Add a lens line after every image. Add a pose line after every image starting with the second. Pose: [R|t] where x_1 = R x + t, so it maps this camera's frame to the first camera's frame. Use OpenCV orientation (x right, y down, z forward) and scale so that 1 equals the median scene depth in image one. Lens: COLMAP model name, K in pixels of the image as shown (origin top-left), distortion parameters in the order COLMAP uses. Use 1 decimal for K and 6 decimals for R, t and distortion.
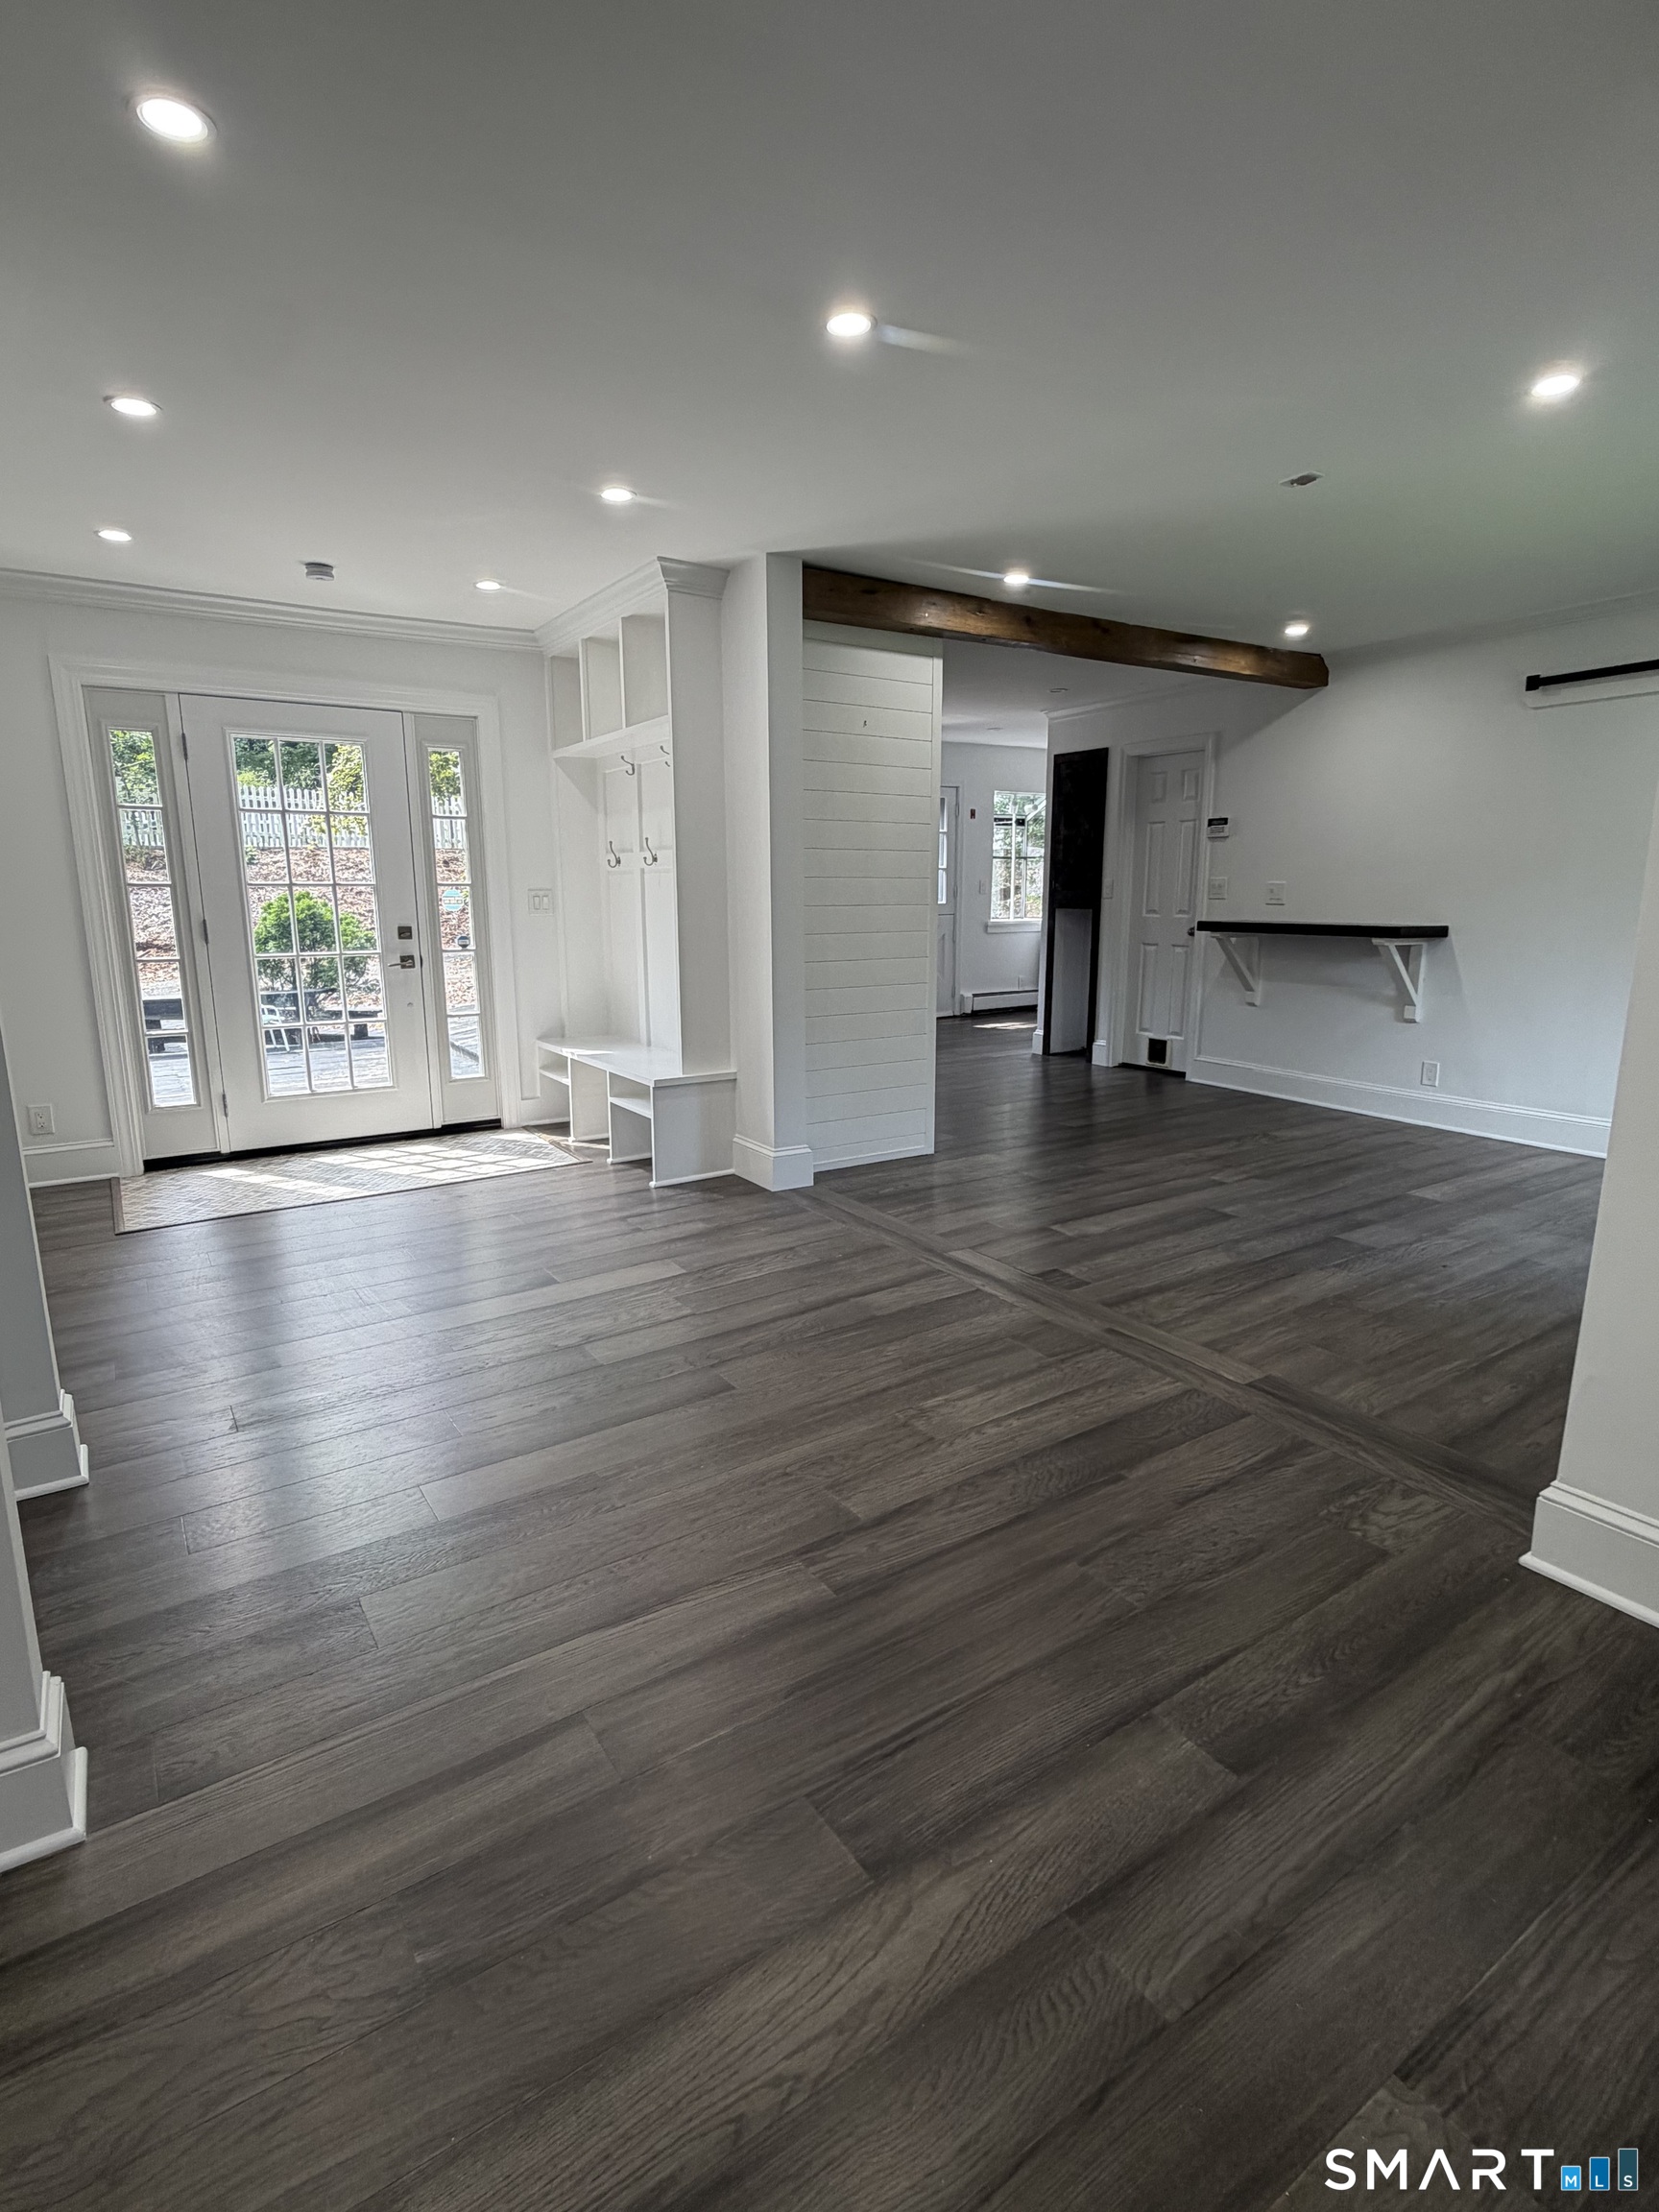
lens RADIAL K [[1091.7, 0, 826.2], [0, 1091.7, 1115.7], [0, 0, 1]] dist [-0.003802, -0.000001]
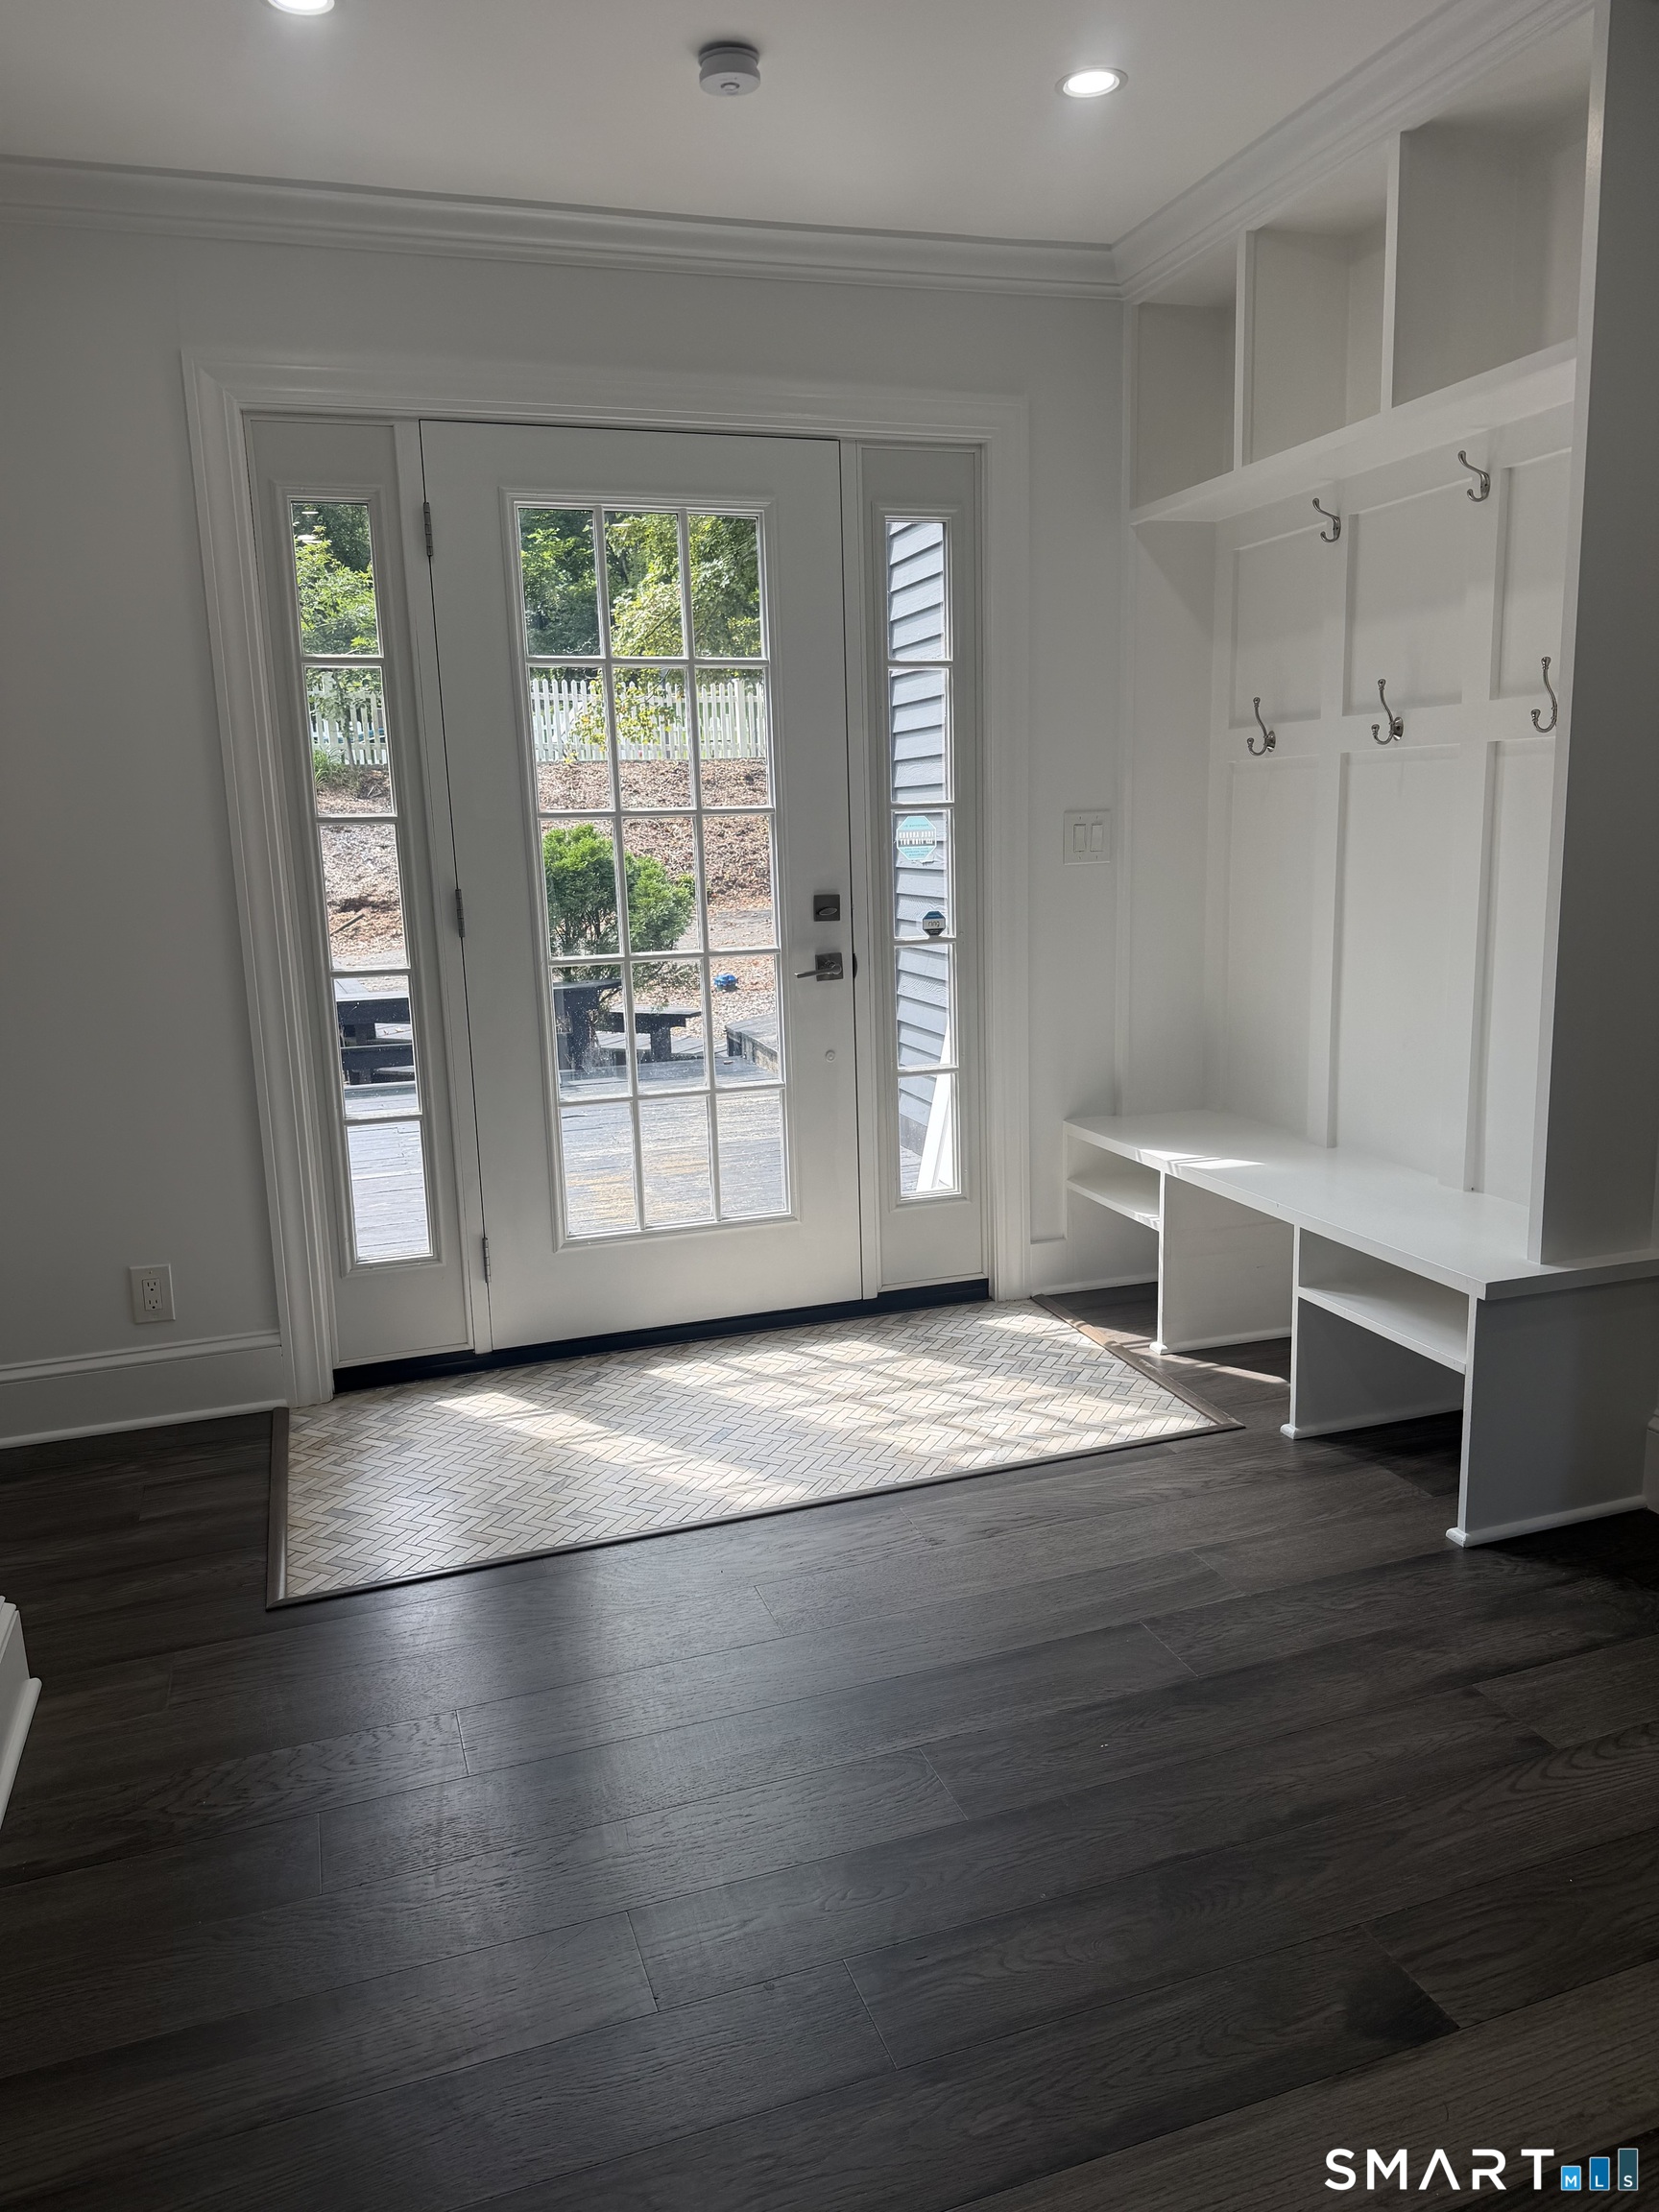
lens RADIAL K [[1555.0, 0, 831.9], [0, 1555.0, 1099.2], [0, 0, 1]] dist [0.057247, -0.004404]
pose [[0.965554, 0.017222, -0.259632, -0.201056], [-0.021992, 0.999638, -0.015477, -0.070933], [0.259271, 0.020653, 0.965584, 0.329445]]
